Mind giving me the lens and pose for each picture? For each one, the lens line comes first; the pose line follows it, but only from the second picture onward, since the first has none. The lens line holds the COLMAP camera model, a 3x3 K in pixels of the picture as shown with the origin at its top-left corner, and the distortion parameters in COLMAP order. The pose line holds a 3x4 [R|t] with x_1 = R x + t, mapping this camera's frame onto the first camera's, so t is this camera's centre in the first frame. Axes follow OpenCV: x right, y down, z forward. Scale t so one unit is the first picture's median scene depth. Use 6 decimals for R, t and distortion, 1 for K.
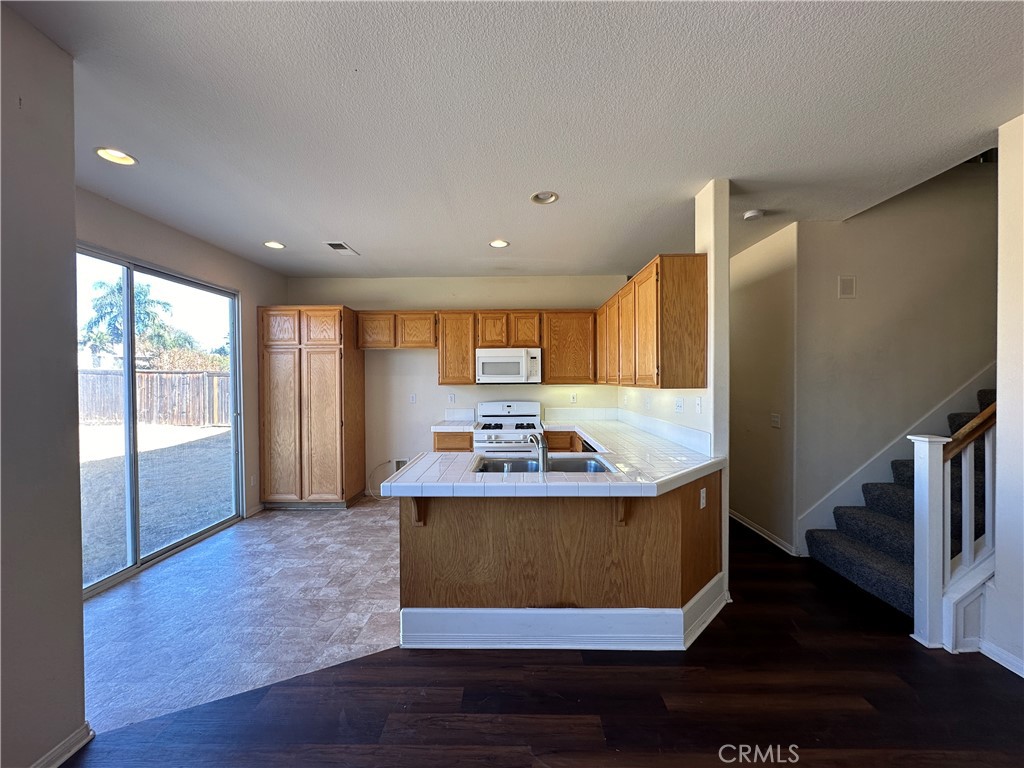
lens RADIAL K [[408.0, 0, 507.5], [0, 408.0, 384.0], [0, 0, 1]] dist [0.001816, -0.000148]
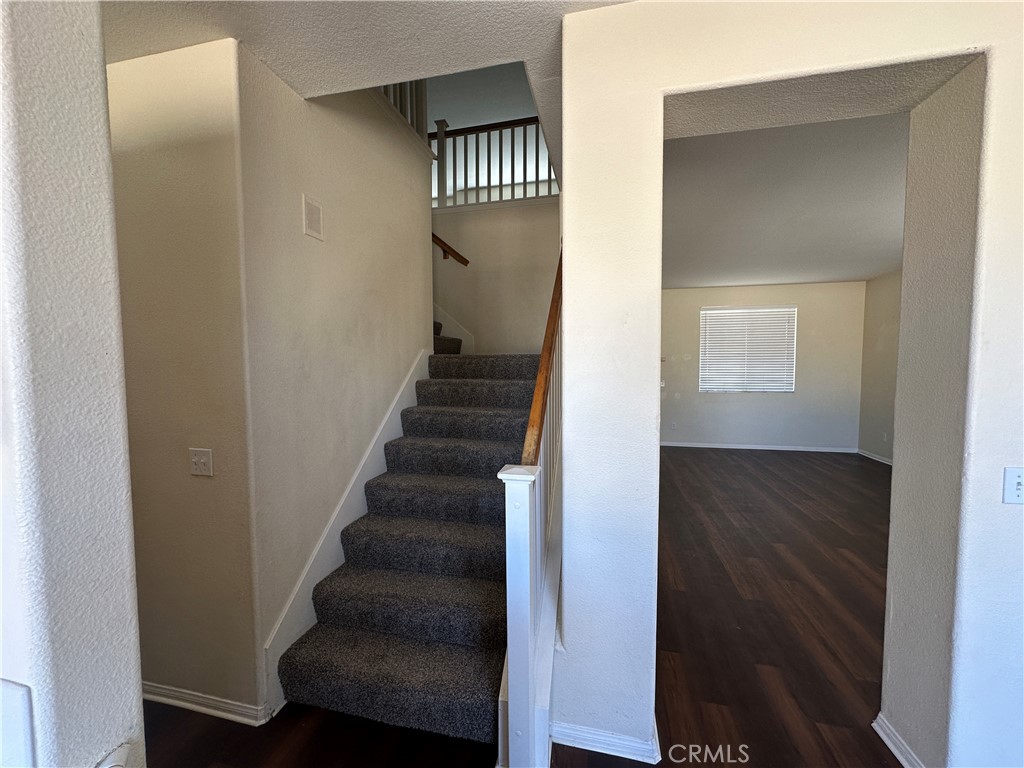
lens RADIAL K [[408.0, 0, 506.9], [0, 408.0, 384.2], [0, 0, 1]] dist [0.001816, -0.000148]
pose [[0.201215, -0.052405, 0.978144, 0.291530], [0.014278, 0.998619, 0.050564, -0.021435], [-0.979443, 0.003792, 0.201685, 0.603907]]
